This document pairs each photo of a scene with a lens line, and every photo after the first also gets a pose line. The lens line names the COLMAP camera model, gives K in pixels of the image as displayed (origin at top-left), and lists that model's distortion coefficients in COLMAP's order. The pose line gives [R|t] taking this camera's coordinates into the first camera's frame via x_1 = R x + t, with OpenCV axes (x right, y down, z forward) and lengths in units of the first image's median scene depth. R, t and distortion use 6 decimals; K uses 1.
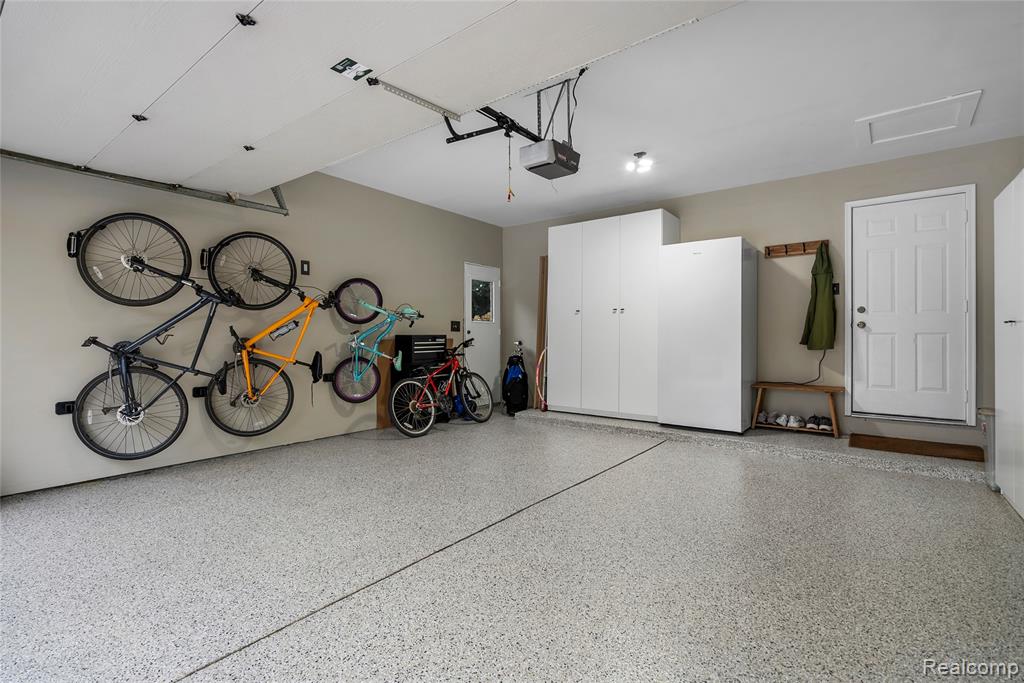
lens RADIAL K [[472.3, 0, 510.6], [0, 472.3, 336.8], [0, 0, 1]] dist [-0.004262, -0.000224]
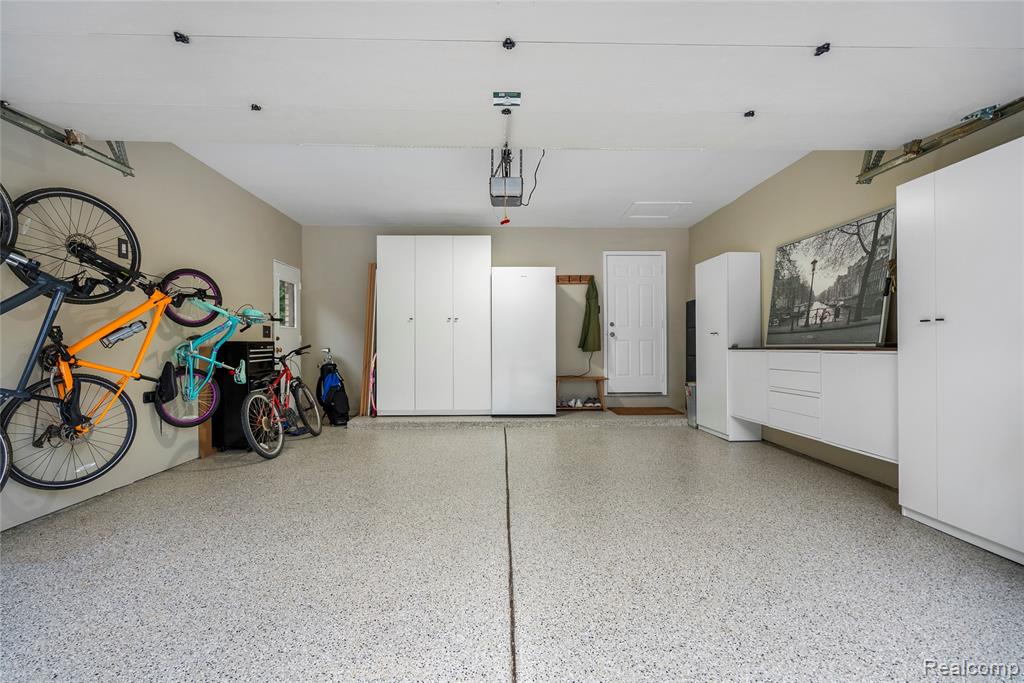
lens RADIAL K [[466.0, 0, 512.8], [0, 466.0, 346.0], [0, 0, 1]] dist [-0.001562, -0.000031]
pose [[0.768996, -0.005303, 0.639231, -0.435973], [0.004379, 0.999986, 0.003028, 0.005372], [-0.639238, 0.000471, 0.769009, 0.061589]]
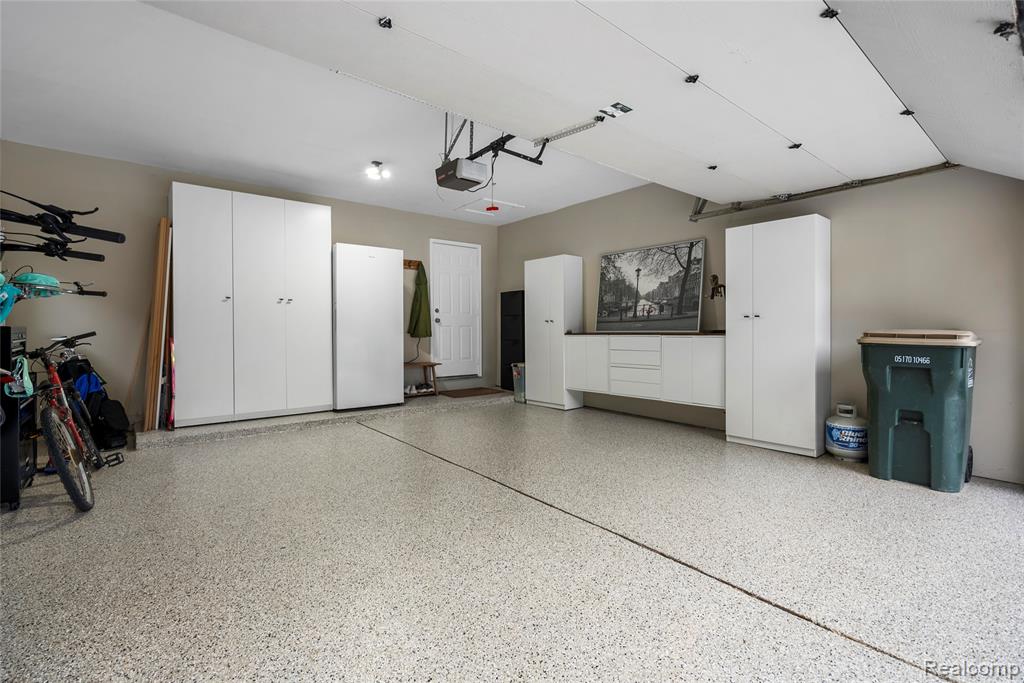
lens RADIAL K [[465.4, 0, 513.0], [0, 465.4, 332.9], [0, 0, 1]] dist [-0.004089, -0.000025]
pose [[0.217240, -0.010844, 0.976058, -0.668732], [0.002442, 0.999941, 0.010566, -0.000154], [-0.976115, 0.000088, 0.217254, 0.421348]]
